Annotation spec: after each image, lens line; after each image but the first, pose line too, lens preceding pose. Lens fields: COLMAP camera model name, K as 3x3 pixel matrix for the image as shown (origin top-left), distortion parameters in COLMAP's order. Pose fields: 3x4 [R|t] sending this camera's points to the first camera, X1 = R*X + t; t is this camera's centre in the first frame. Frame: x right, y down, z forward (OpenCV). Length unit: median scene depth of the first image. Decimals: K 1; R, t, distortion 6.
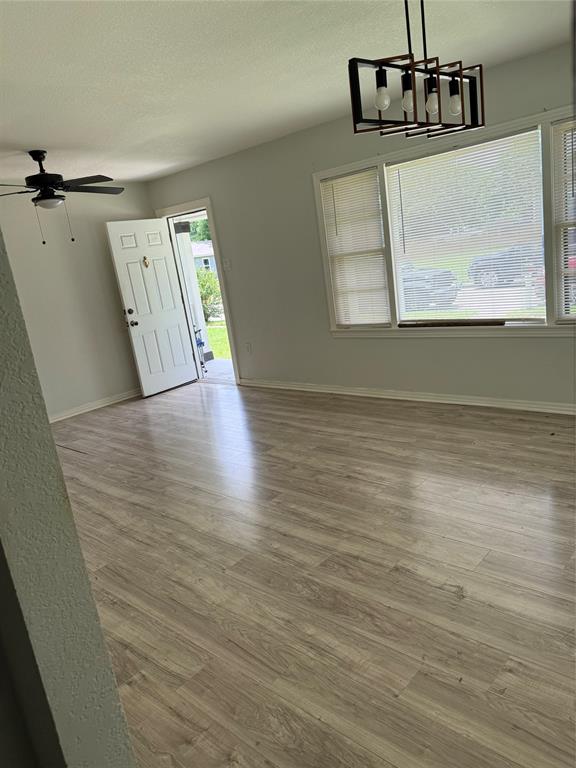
lens RADIAL K [[541.1, 0, 288.0], [0, 541.1, 384.0], [0, 0, 1]] dist [0.143884, -0.243774]
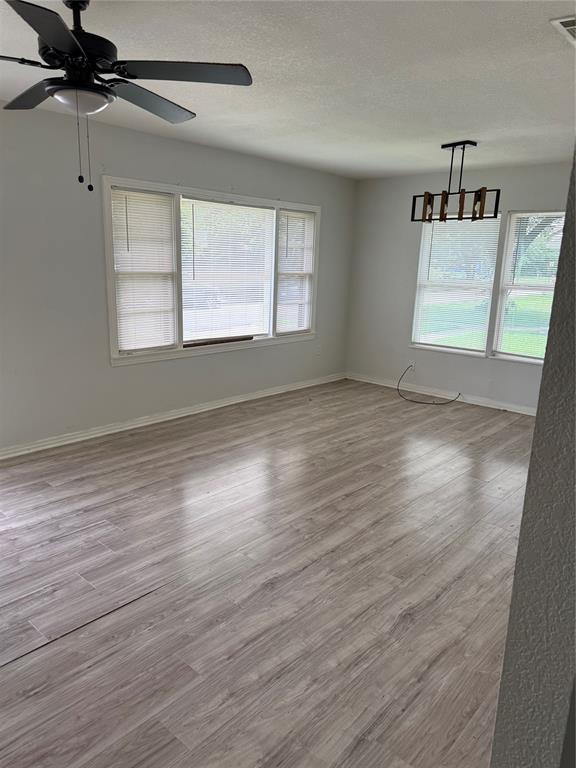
lens RADIAL K [[541.1, 0, 288.0], [0, 541.1, 384.0], [0, 0, 1]] dist [0.143884, -0.243774]
pose [[-0.017419, -0.089144, 0.995866, -0.878449], [0.204724, 0.974597, 0.090821, -0.090696], [-0.978665, 0.205460, 0.001273, 0.823405]]
